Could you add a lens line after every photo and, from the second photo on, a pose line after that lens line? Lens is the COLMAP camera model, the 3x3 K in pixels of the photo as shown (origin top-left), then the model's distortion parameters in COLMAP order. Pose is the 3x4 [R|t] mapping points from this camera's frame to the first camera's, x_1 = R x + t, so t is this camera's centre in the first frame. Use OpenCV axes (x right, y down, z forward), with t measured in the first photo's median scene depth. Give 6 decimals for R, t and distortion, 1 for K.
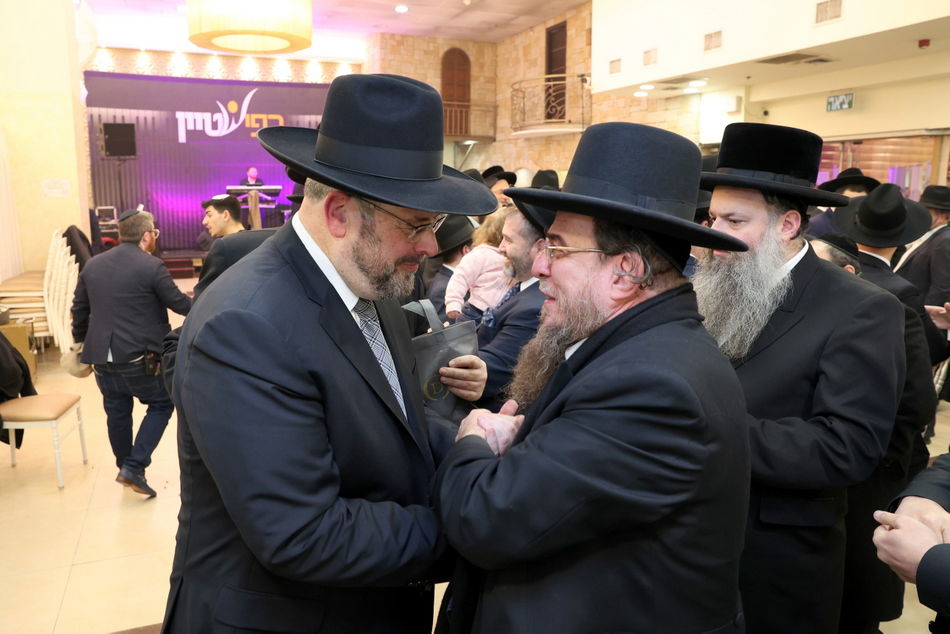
lens RADIAL K [[682.2, 0, 452.0], [0, 682.2, 302.1], [0, 0, 1]] dist [-0.106712, 0.094429]
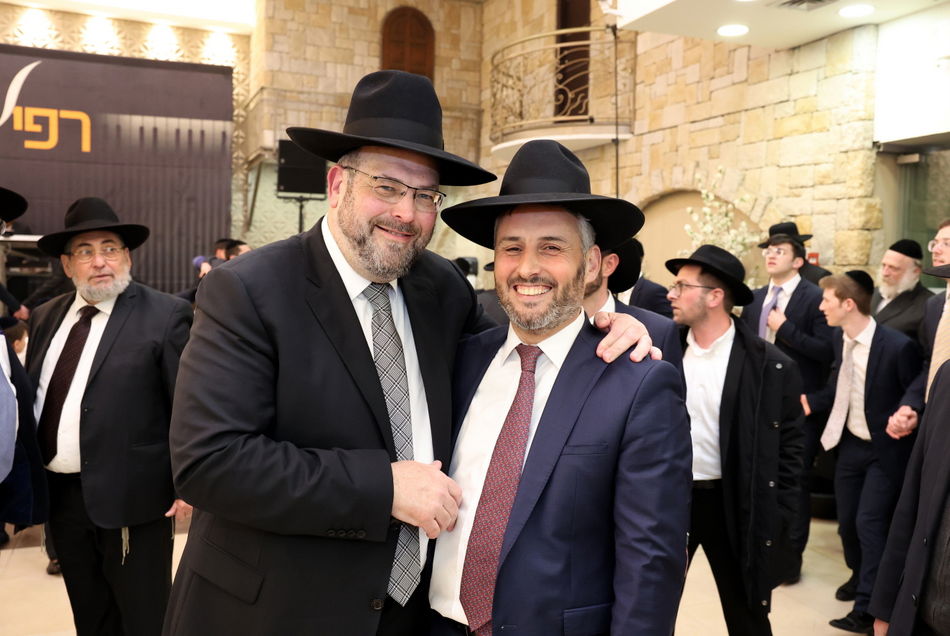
lens RADIAL K [[872.8, 0, 475.7], [0, 872.8, 302.7], [0, 0, 1]] dist [0.028048, 0.000000]
pose [[0.999390, 0.022715, -0.026511, 0.089294], [-0.025786, 0.992205, -0.121920, -0.040783], [0.023535, 0.122529, 0.992186, 0.301966]]
